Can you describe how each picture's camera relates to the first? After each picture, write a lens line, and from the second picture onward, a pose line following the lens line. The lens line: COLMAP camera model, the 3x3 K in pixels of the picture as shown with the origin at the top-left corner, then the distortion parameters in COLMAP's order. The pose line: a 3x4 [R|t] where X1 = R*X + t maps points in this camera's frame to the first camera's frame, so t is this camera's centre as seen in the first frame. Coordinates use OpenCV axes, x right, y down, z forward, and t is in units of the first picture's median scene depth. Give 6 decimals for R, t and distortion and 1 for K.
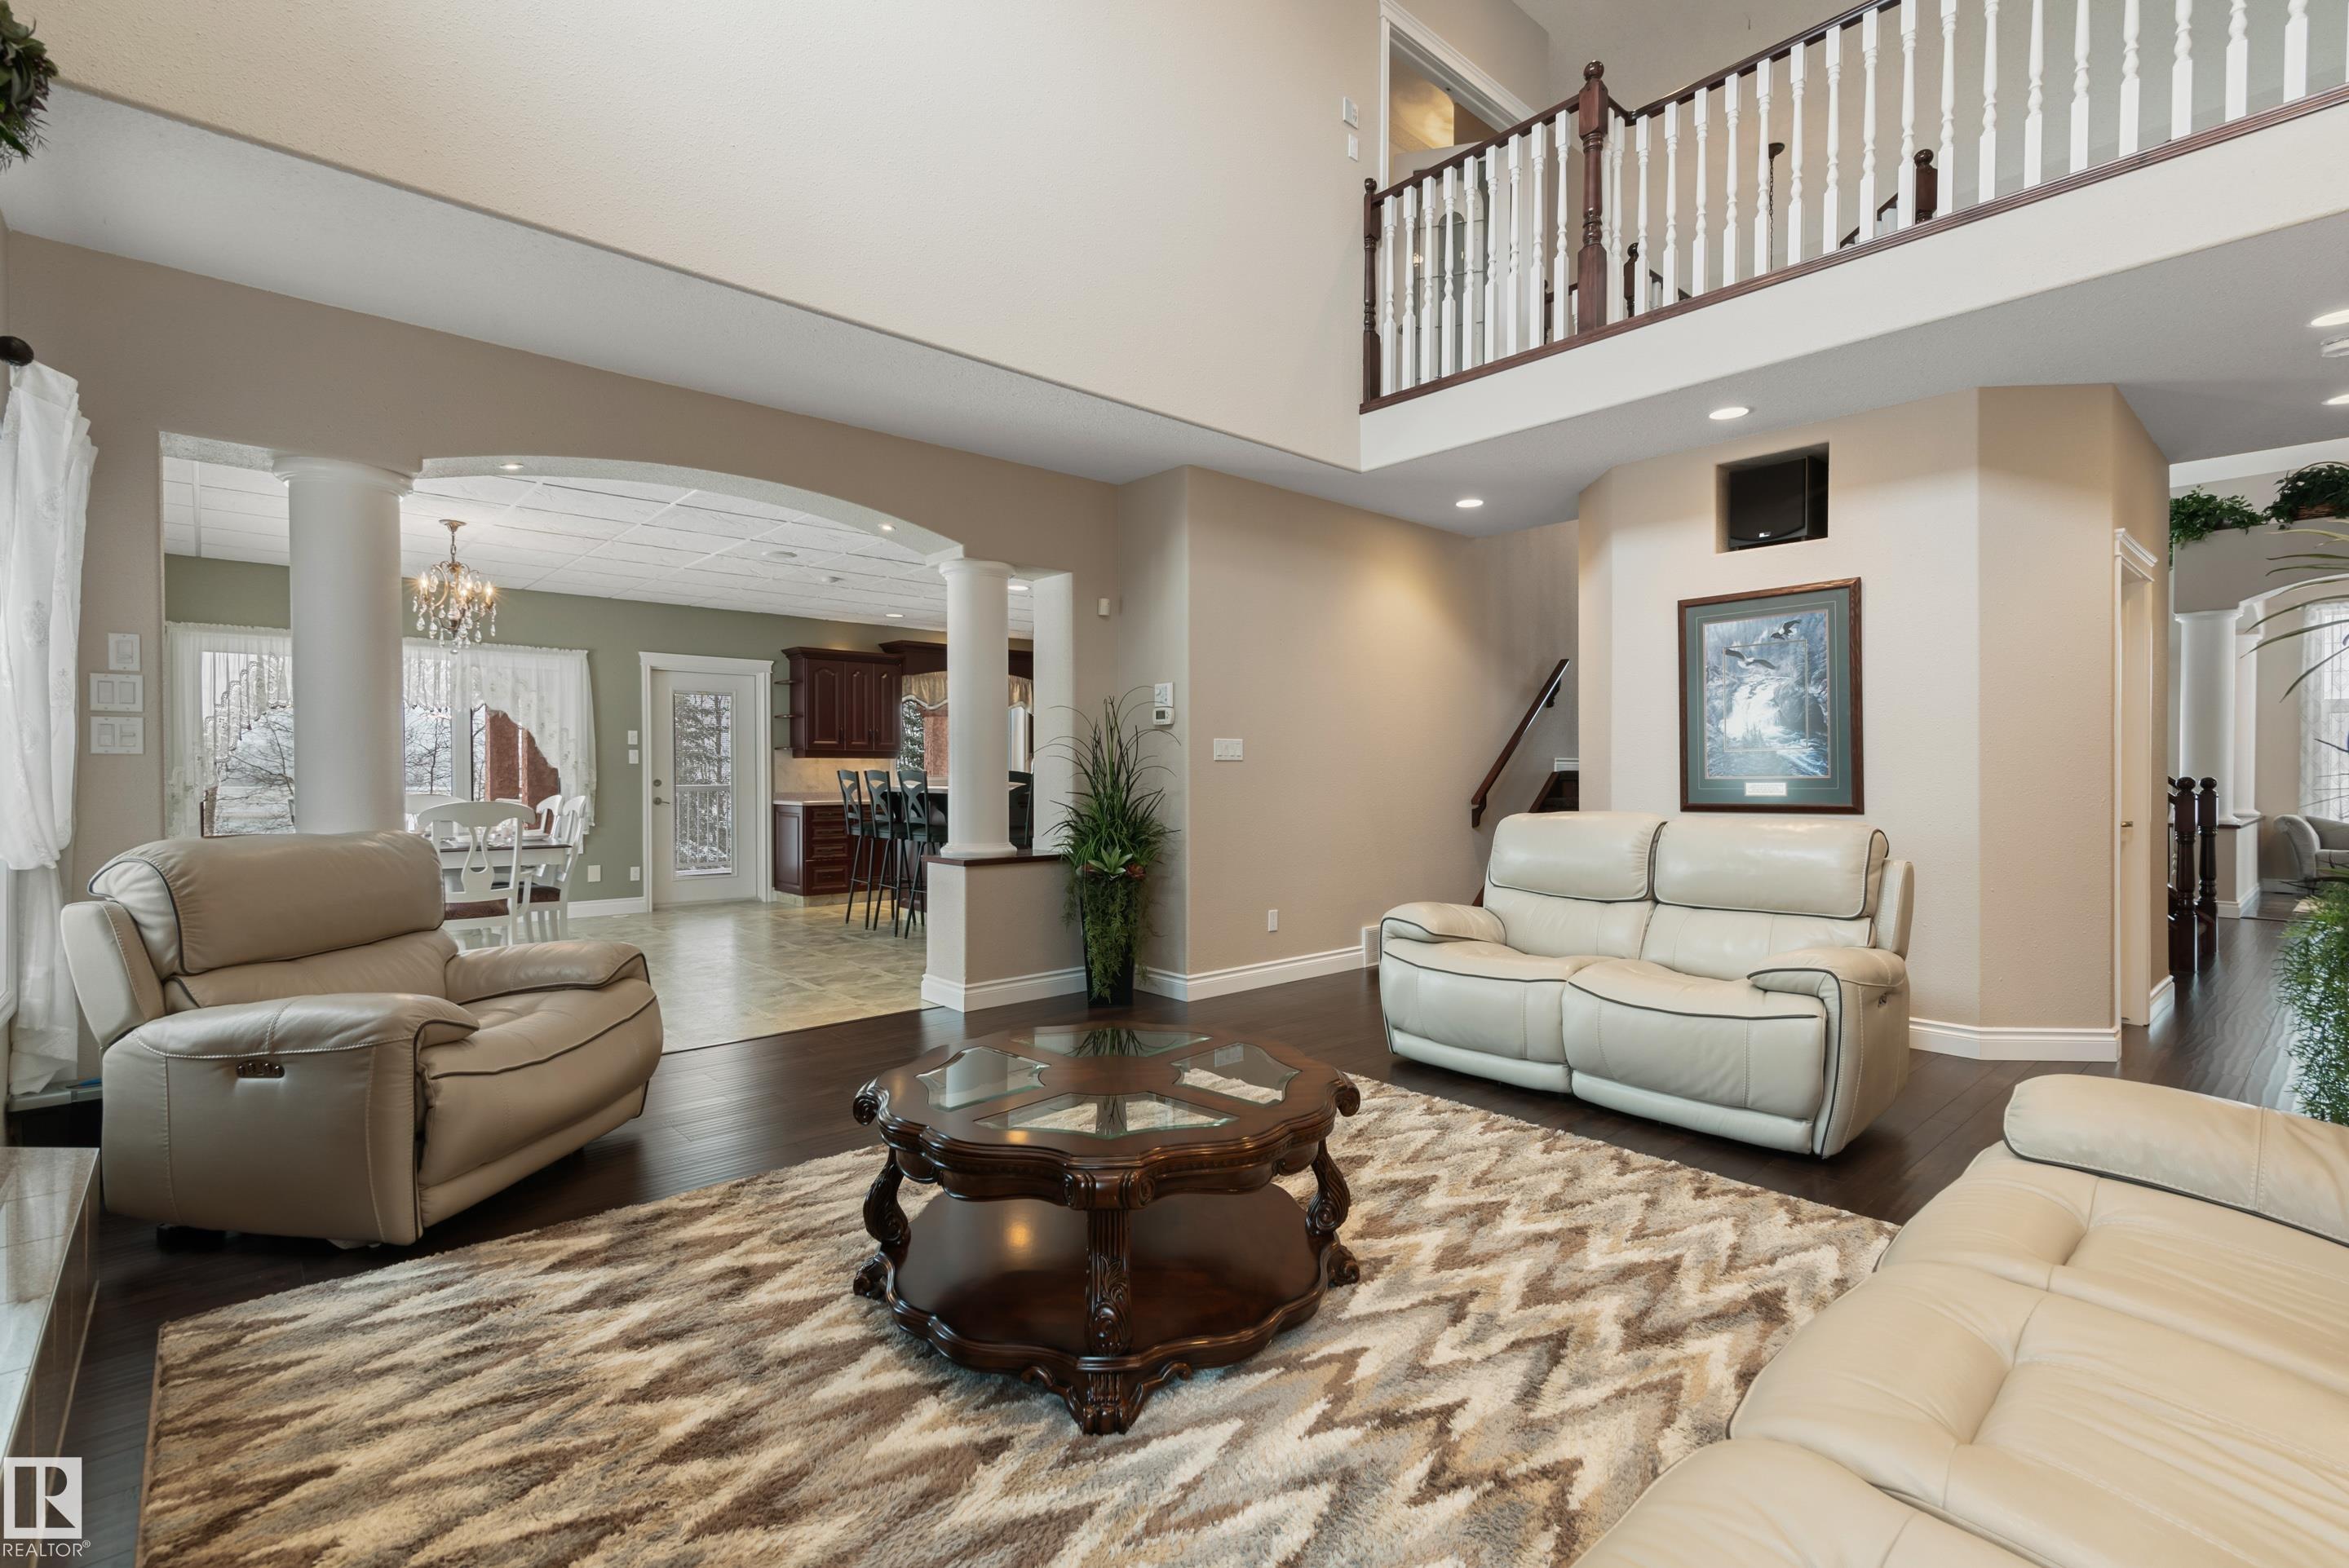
lens RADIAL K [[1074.7, 0, 1180.9], [0, 1074.7, 779.9], [0, 0, 1]] dist [0.004940, 0.000592]
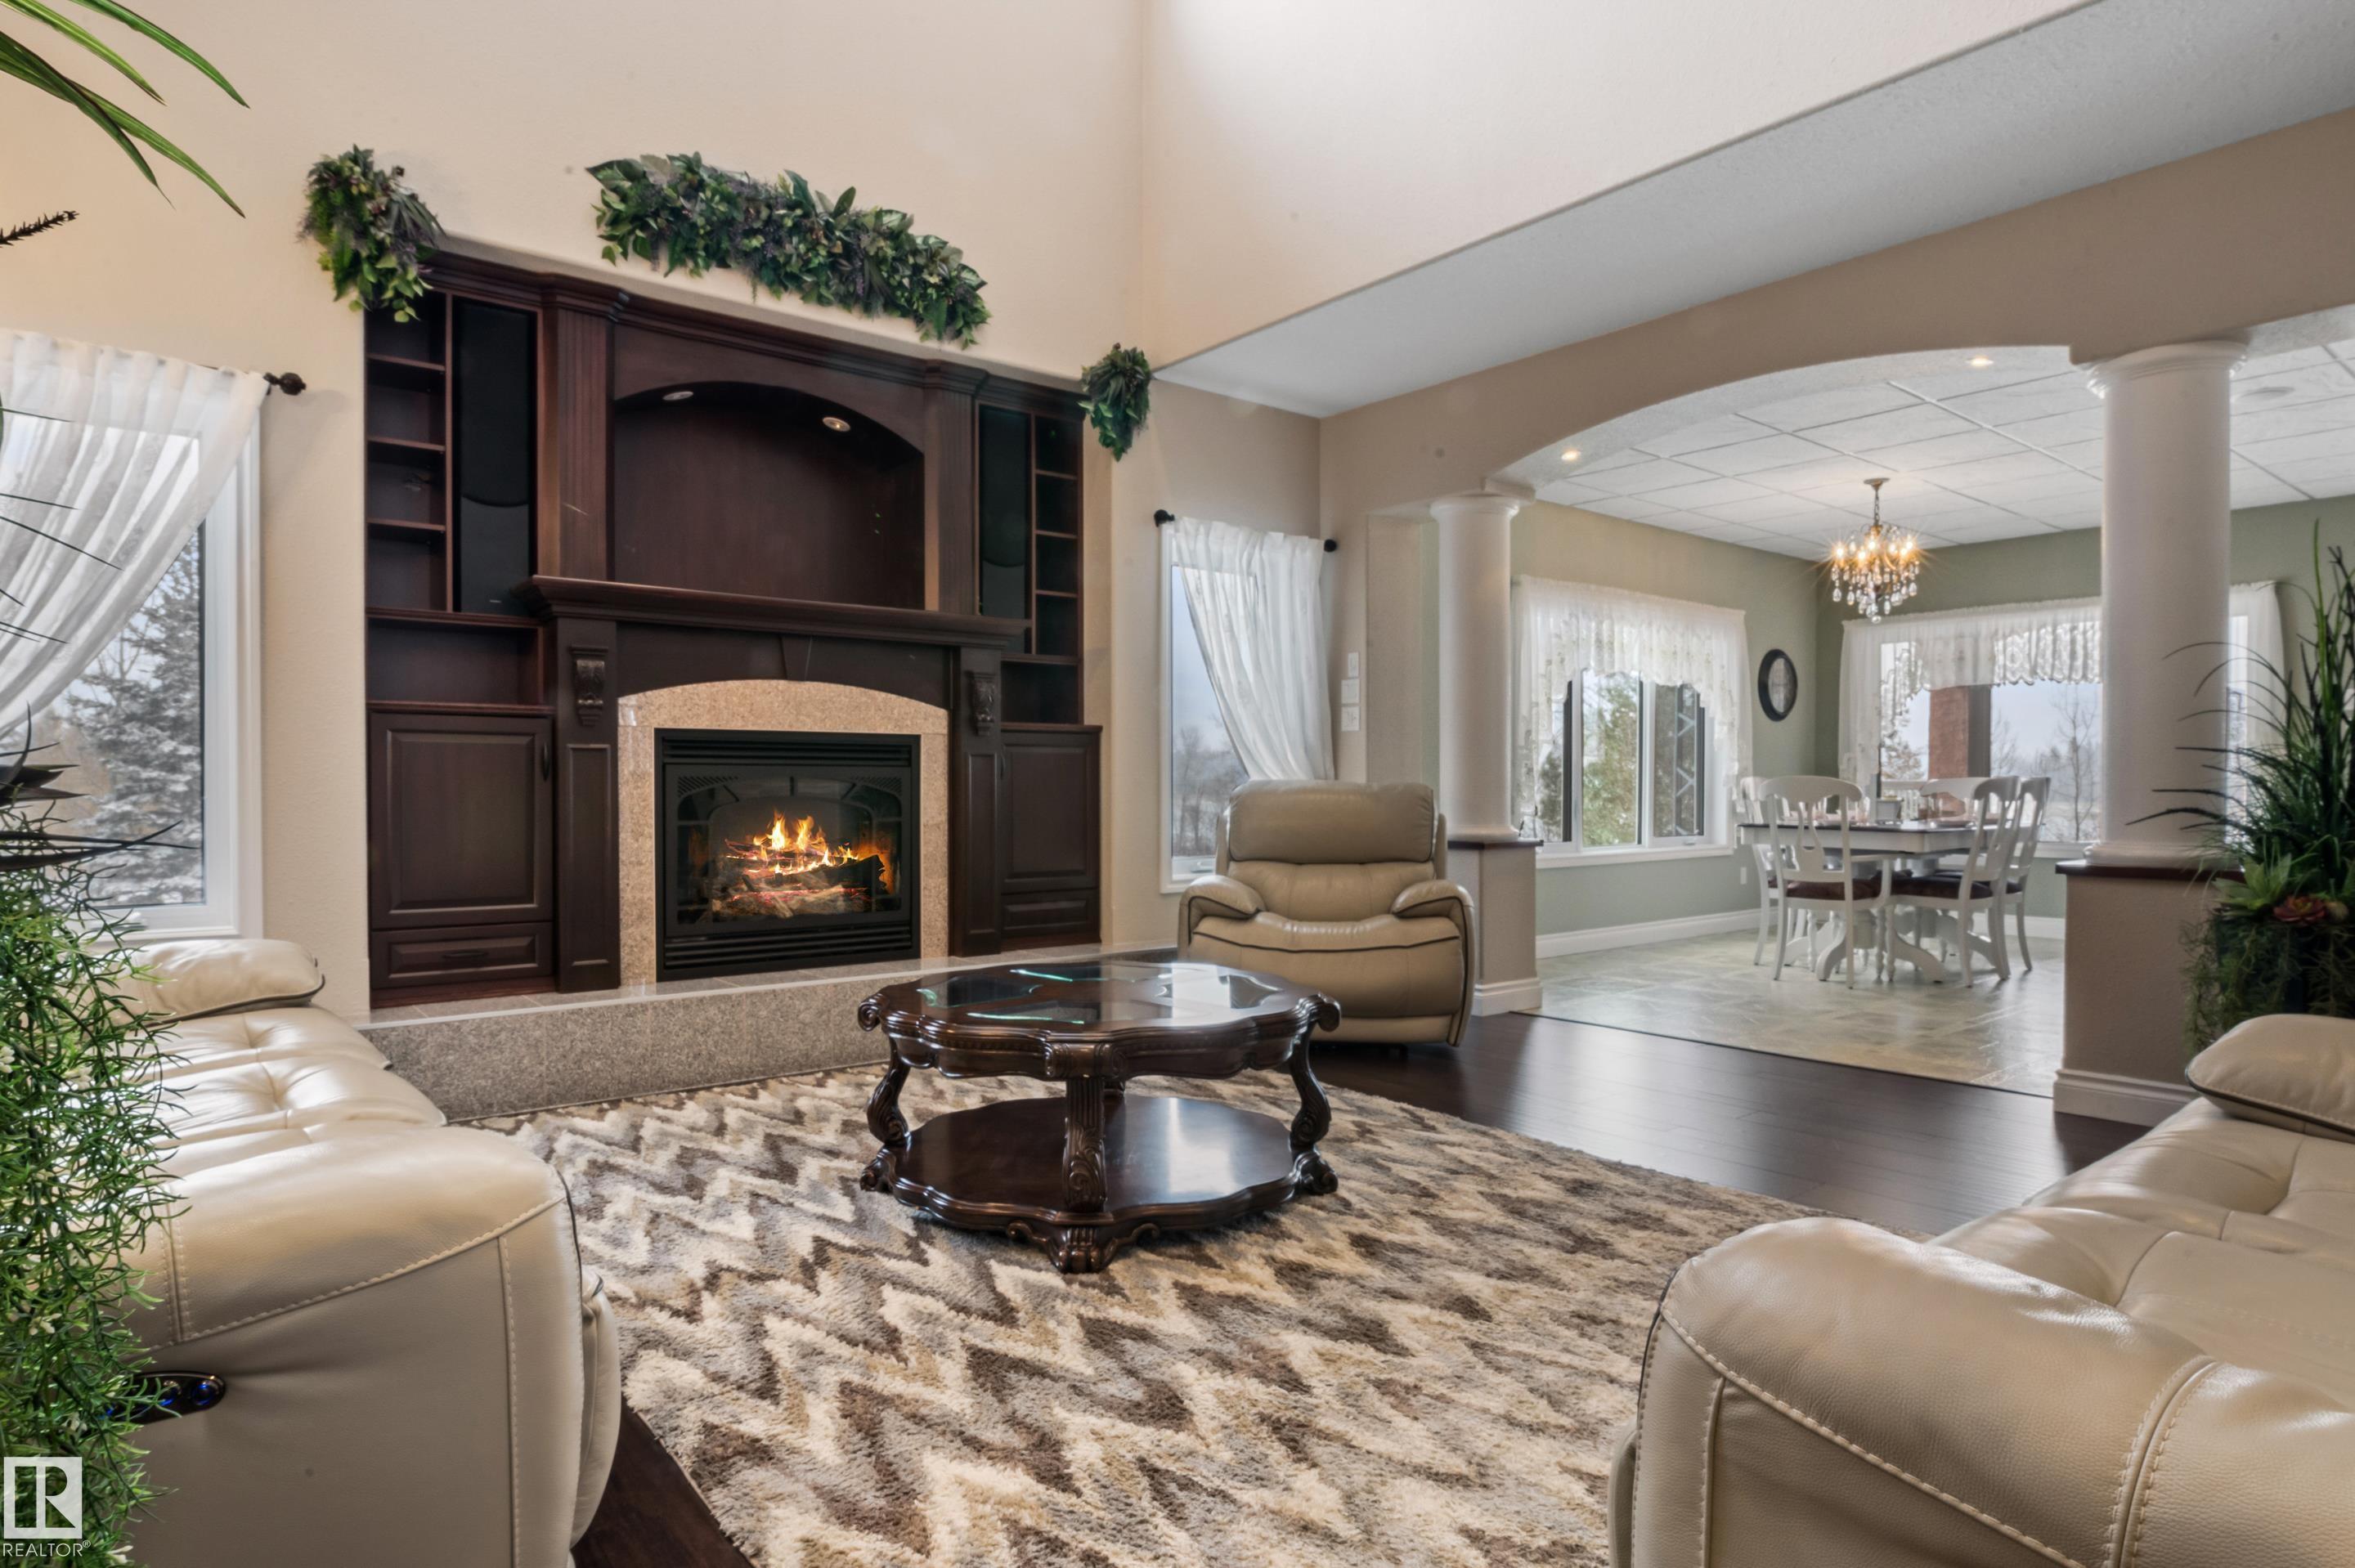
lens RADIAL K [[1307.3, 0, 1167.8], [0, 1307.3, 803.2], [0, 0, 1]] dist [-0.026958, 0.001412]
pose [[-0.051974, 0.020939, -0.998429, 0.630277], [-0.013907, 0.999668, 0.021689, 0.034361], [0.998552, 0.015012, -0.051665, 0.597131]]
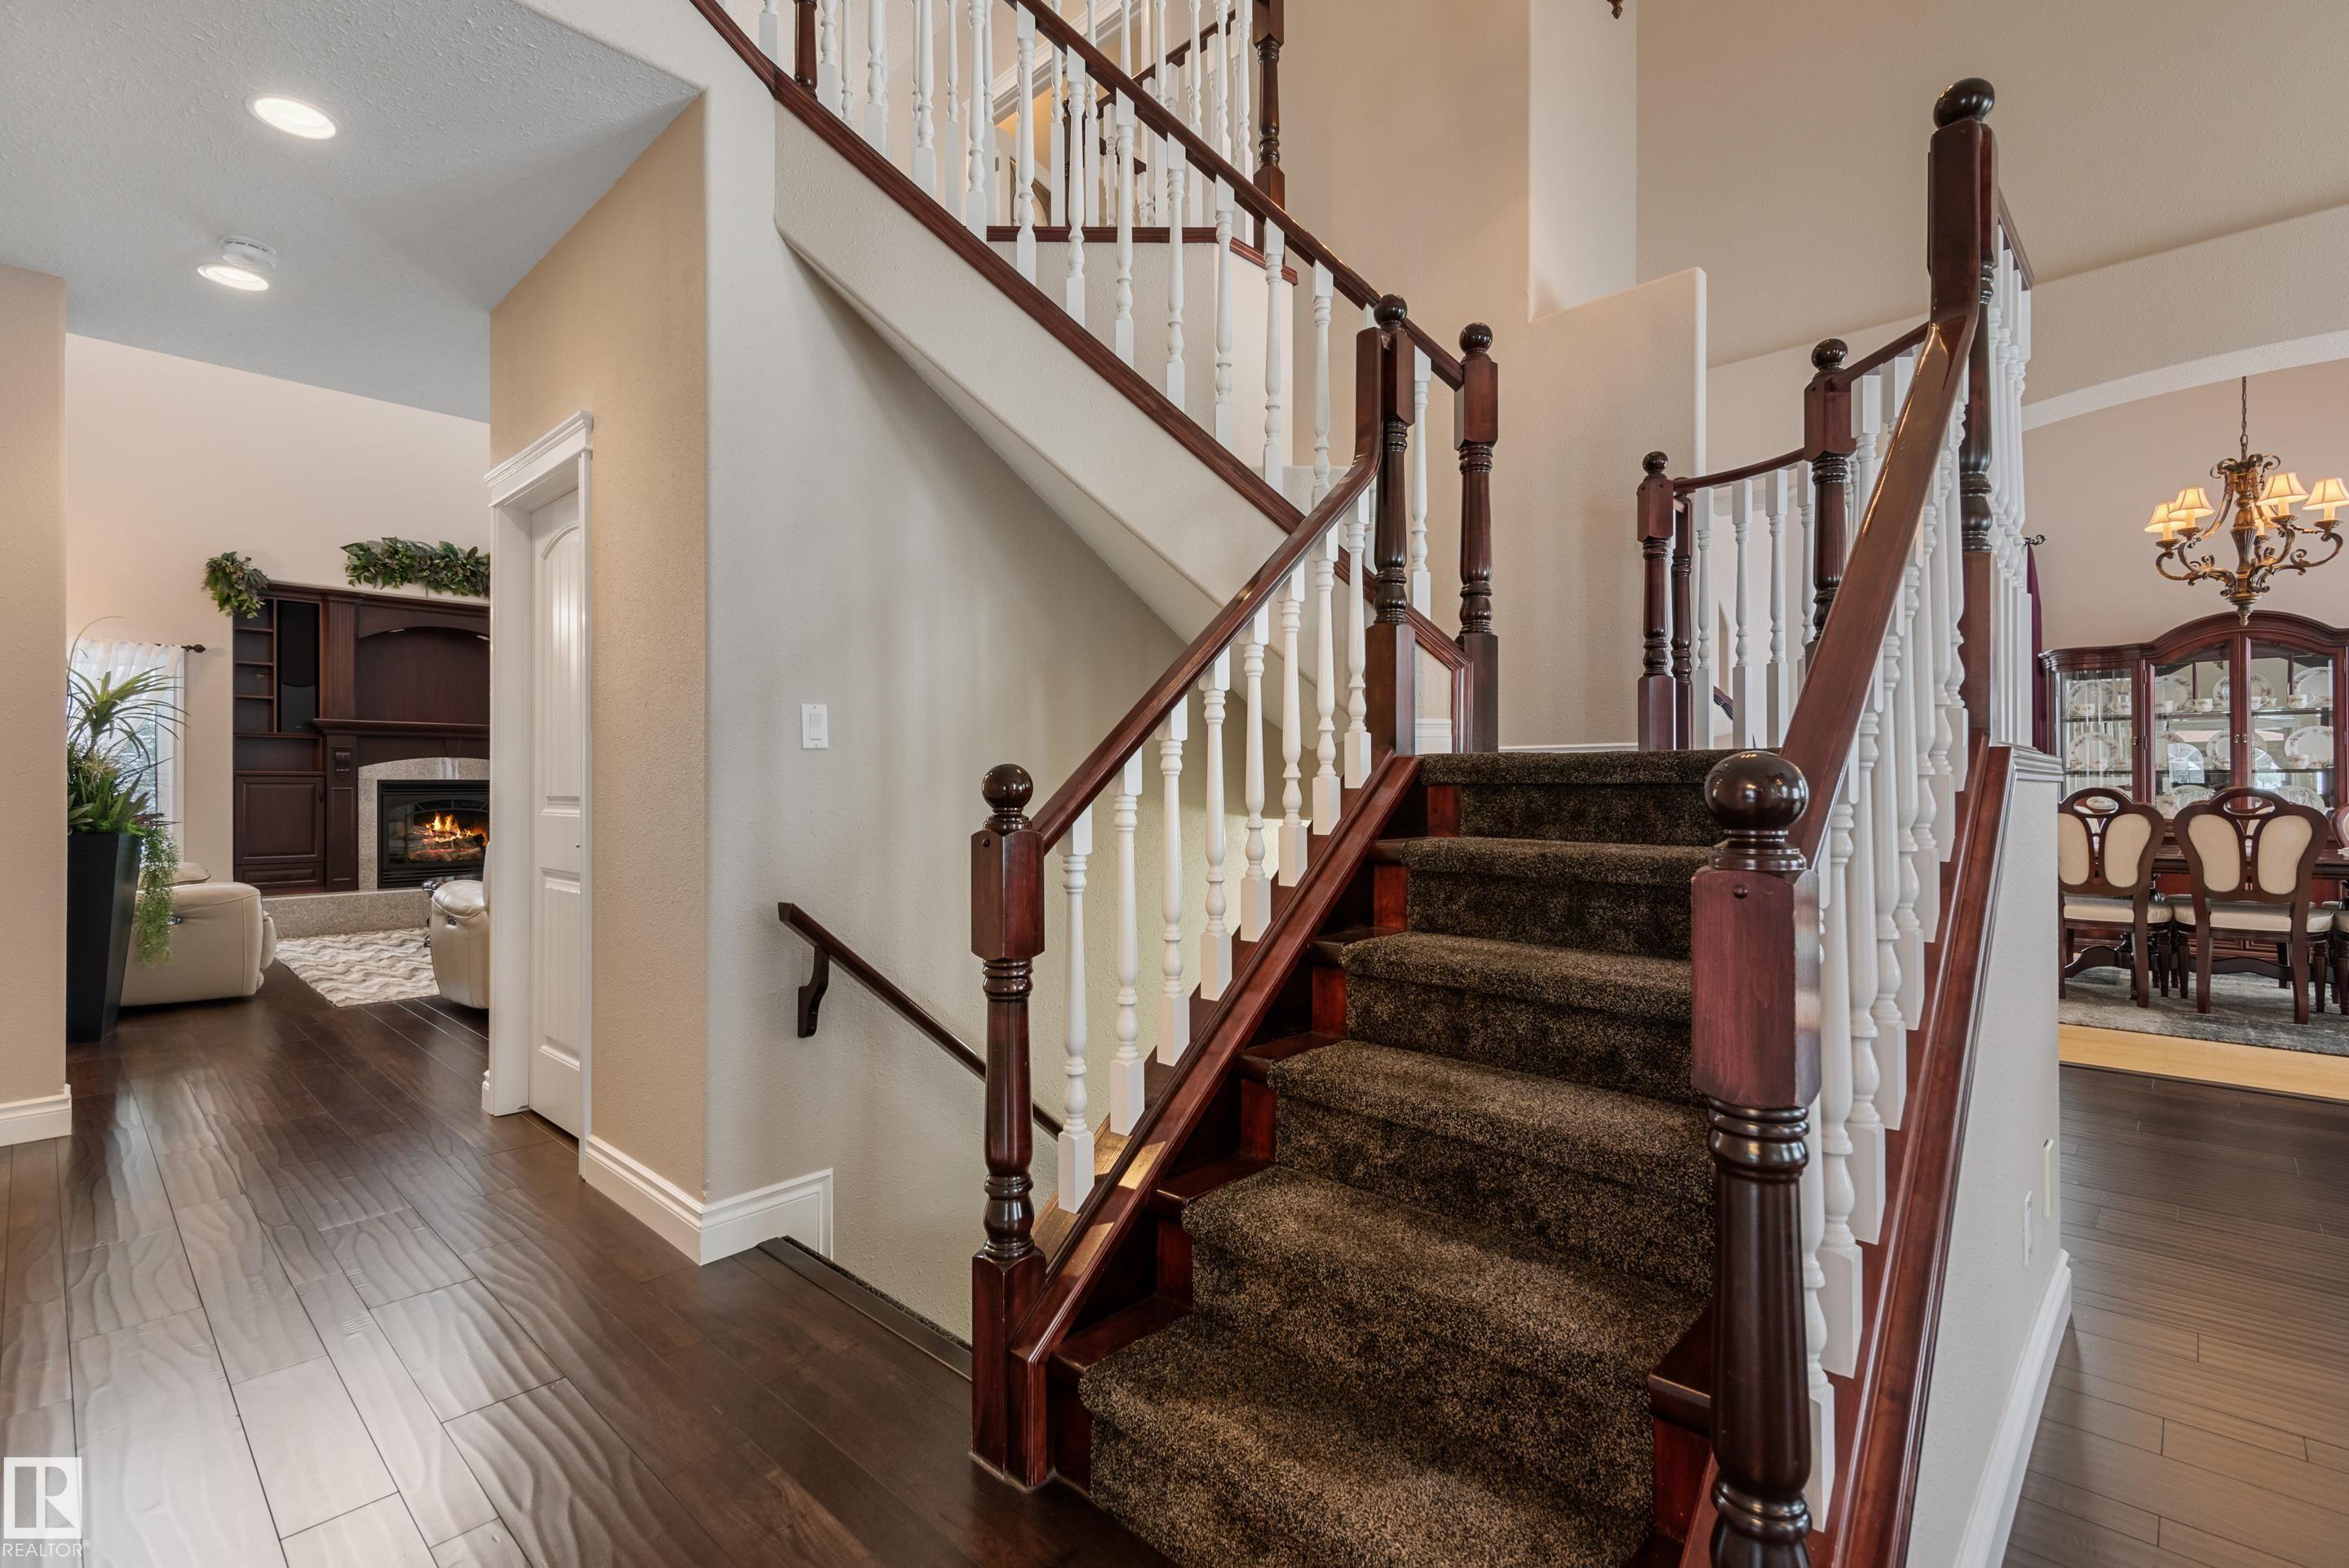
lens RADIAL K [[1074.7, 0, 1188.2], [0, 1074.7, 770.2], [0, 0, 1]] dist [0.004940, 0.000592]
pose [[0.092592, -0.006670, -0.995682, 1.240266], [-0.006040, 0.999955, -0.007260, 0.010787], [0.995686, 0.006686, 0.092548, 1.061162]]
